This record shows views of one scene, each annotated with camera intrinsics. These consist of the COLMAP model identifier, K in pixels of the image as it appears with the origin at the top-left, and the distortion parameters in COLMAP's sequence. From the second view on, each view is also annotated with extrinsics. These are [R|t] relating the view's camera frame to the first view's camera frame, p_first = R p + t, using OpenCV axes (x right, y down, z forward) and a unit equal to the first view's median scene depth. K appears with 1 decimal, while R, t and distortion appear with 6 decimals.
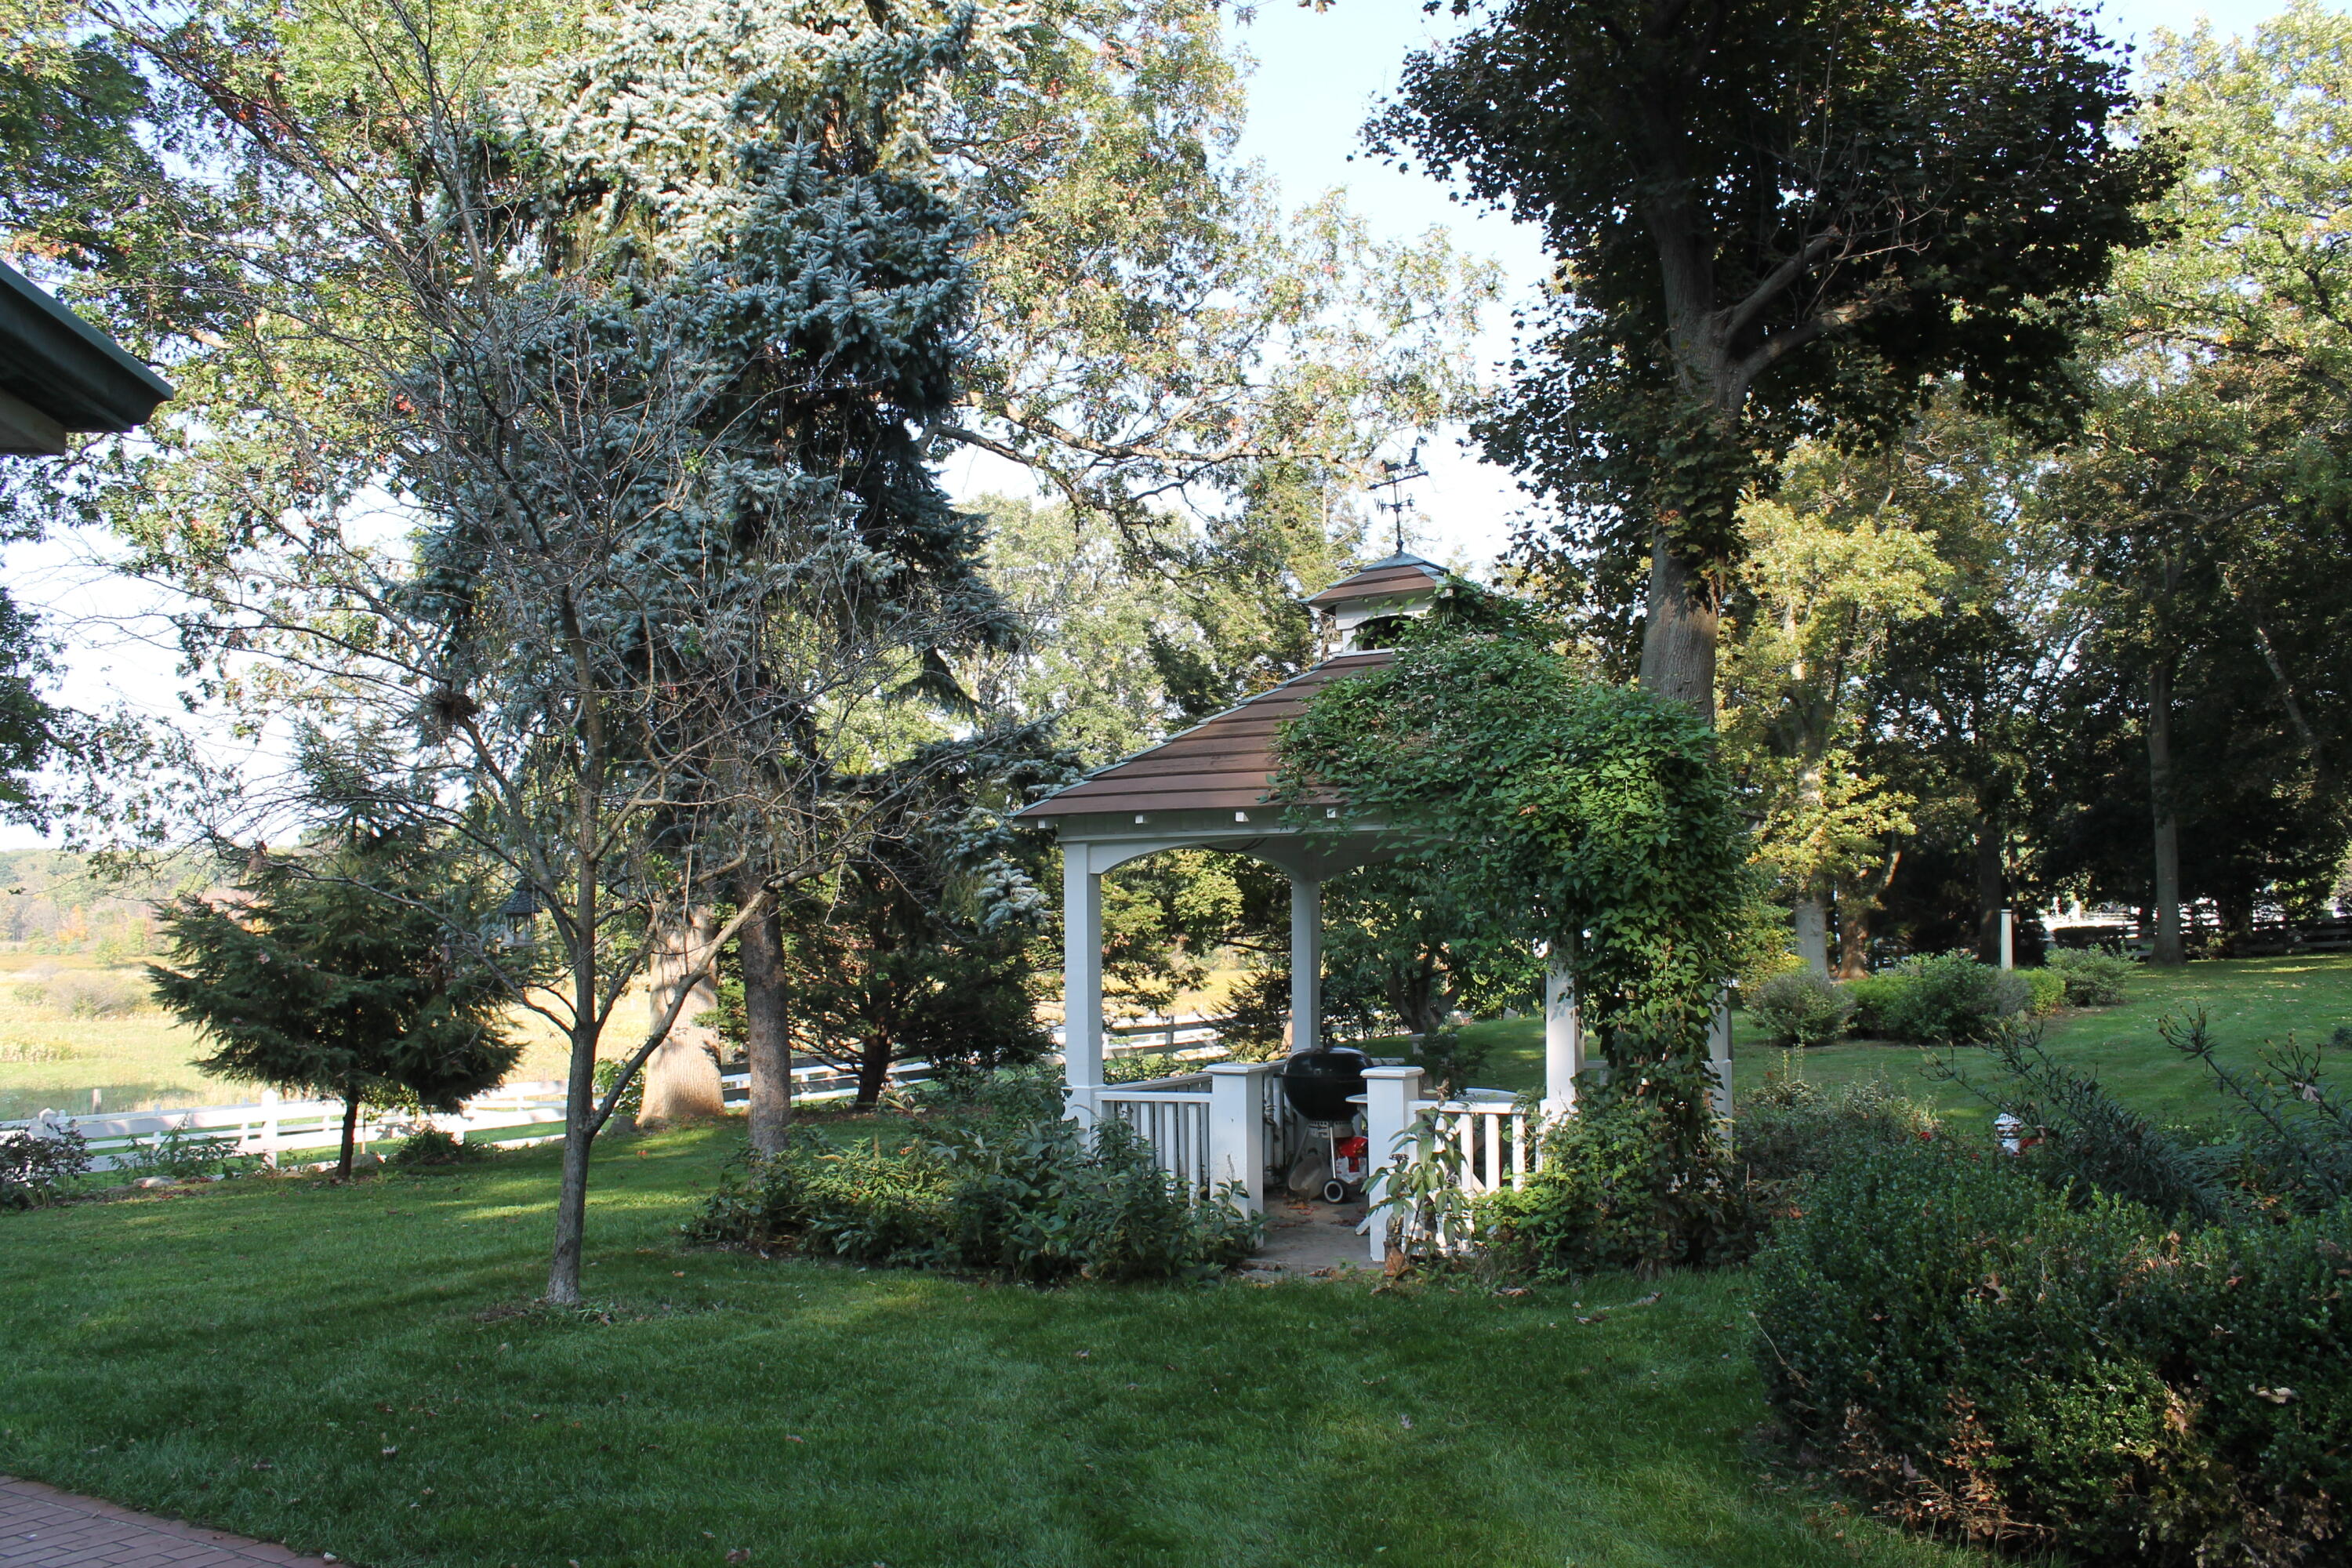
lens RADIAL K [[1856.4, 0, 1176.0], [0, 1856.4, 784.0], [0, 0, 1]] dist [-0.084010, 0.004033]
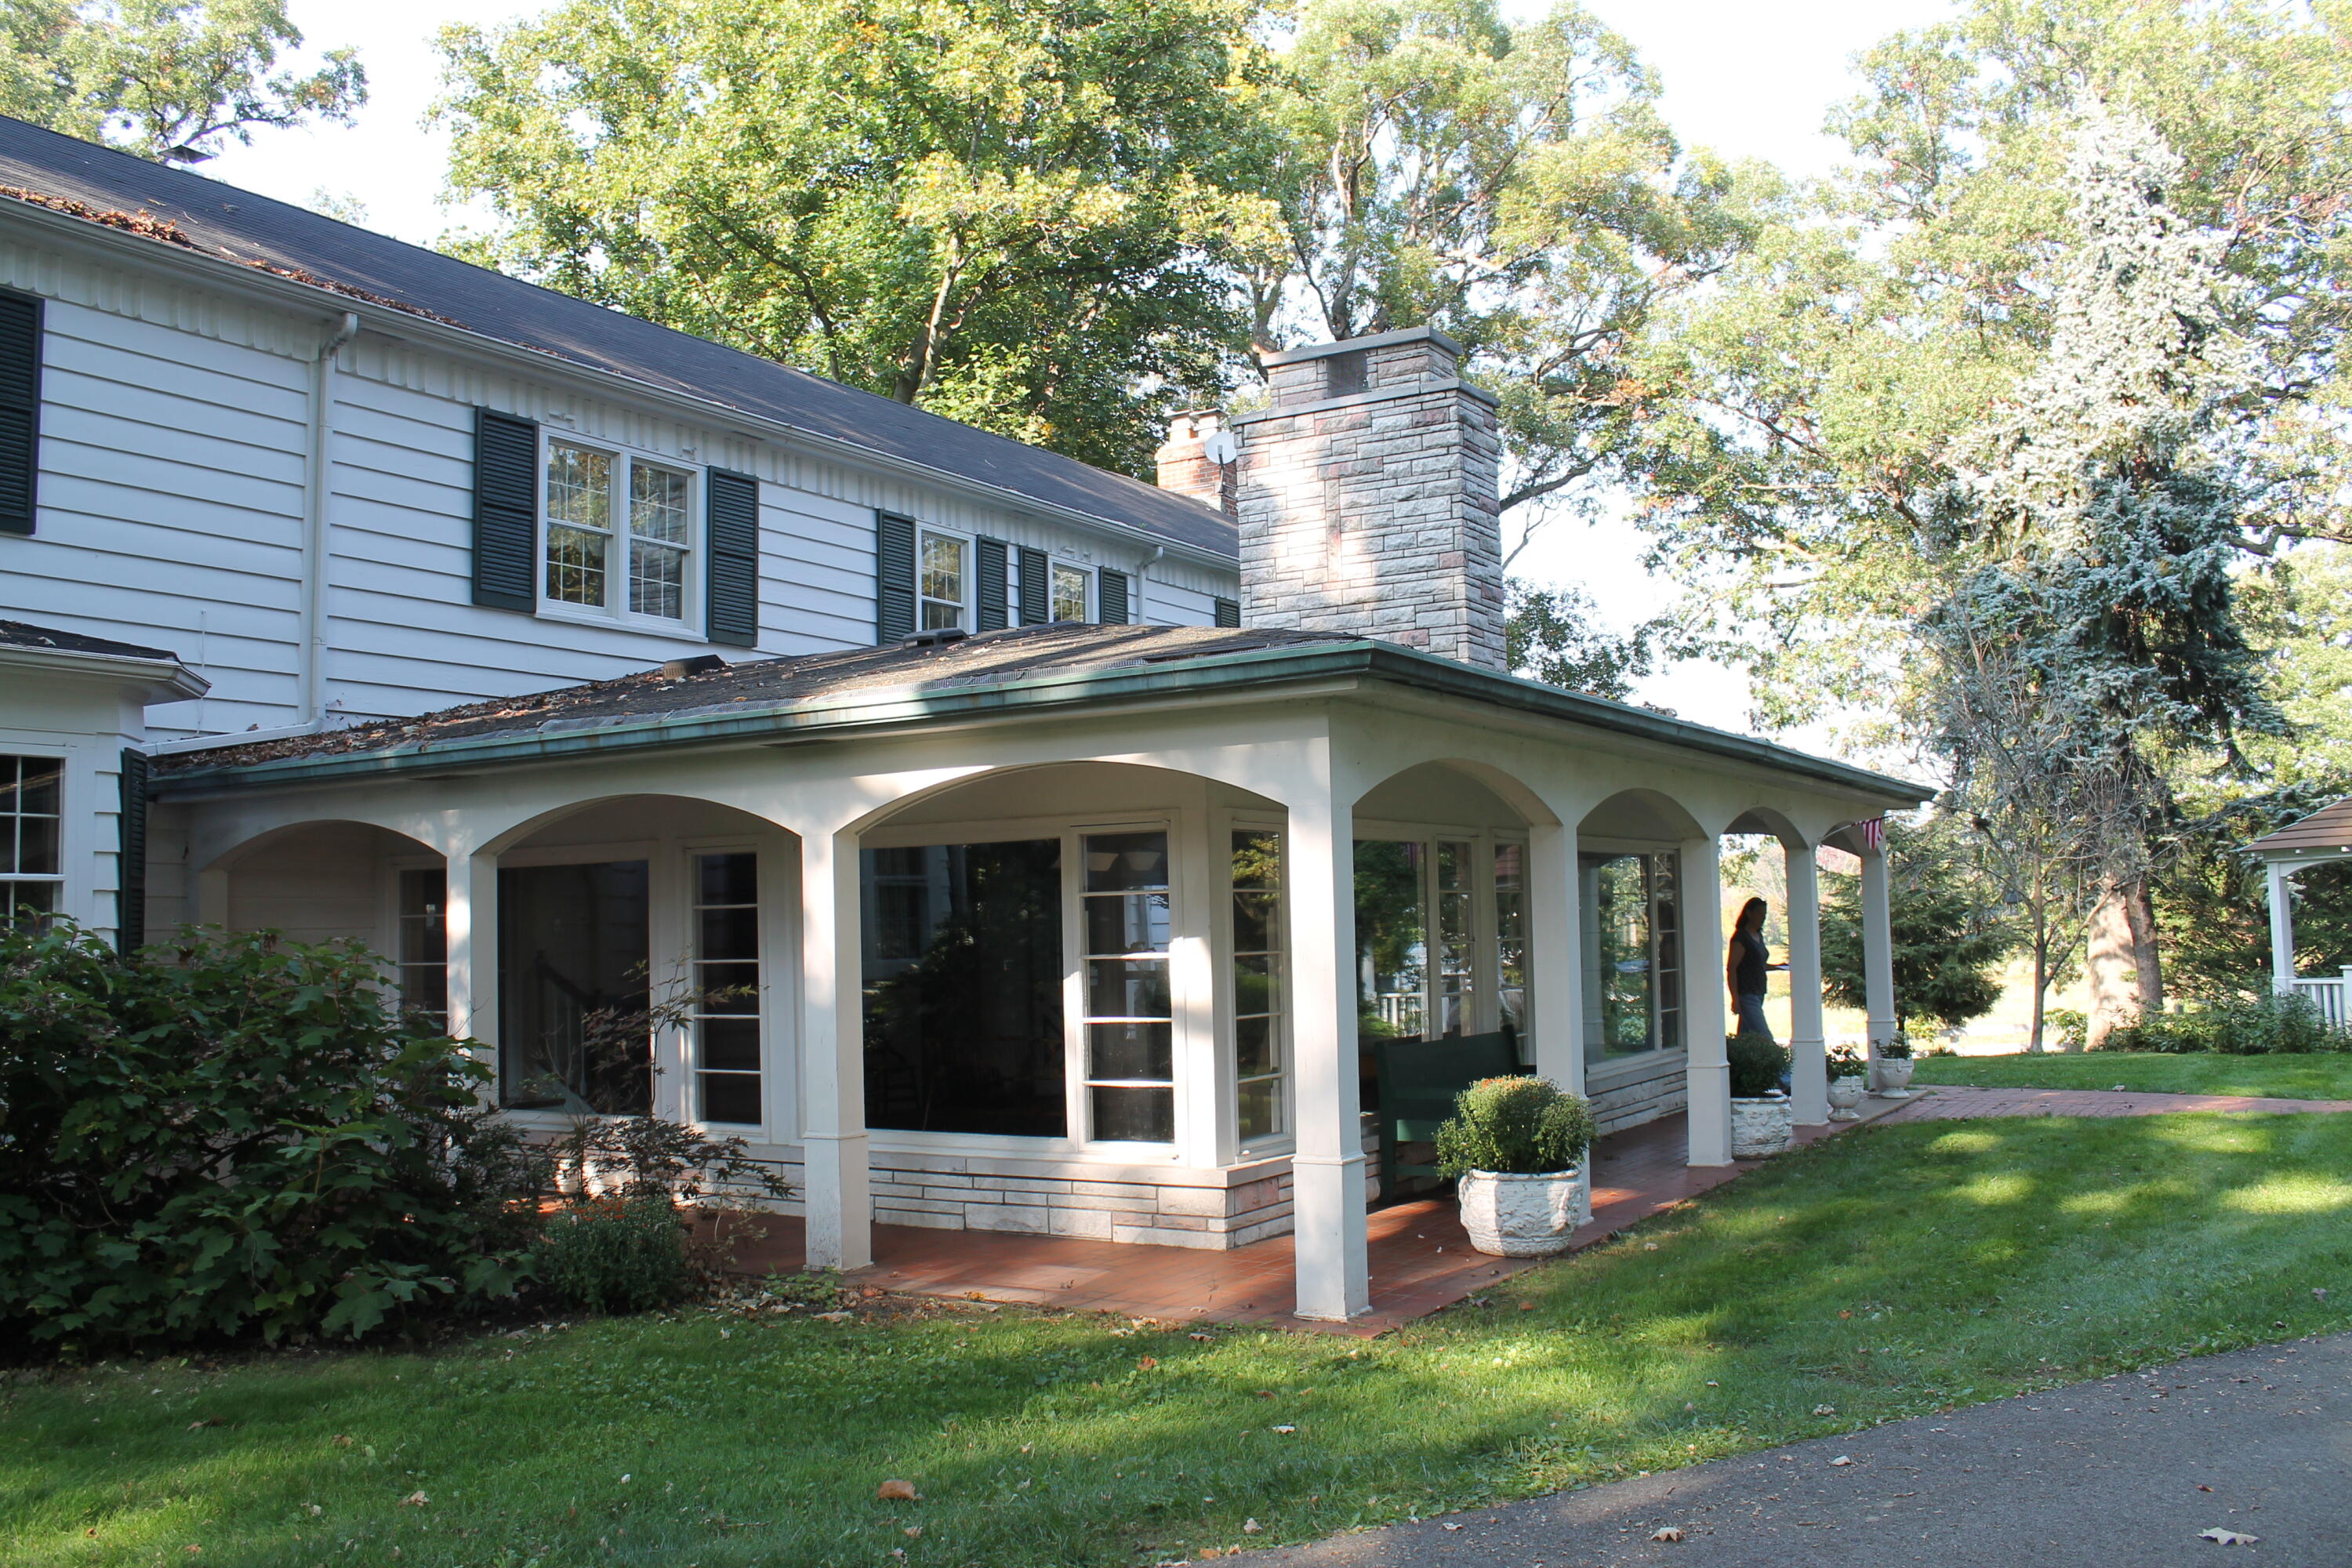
lens RADIAL K [[1856.4, 0, 1176.0], [0, 1856.4, 784.0], [0, 0, 1]] dist [-0.084010, 0.004033]
pose [[0.731502, -0.065304, -0.678705, 0.298935], [0.065984, 0.997511, -0.024862, -0.062117], [0.678639, -0.026597, 0.733990, -0.940974]]
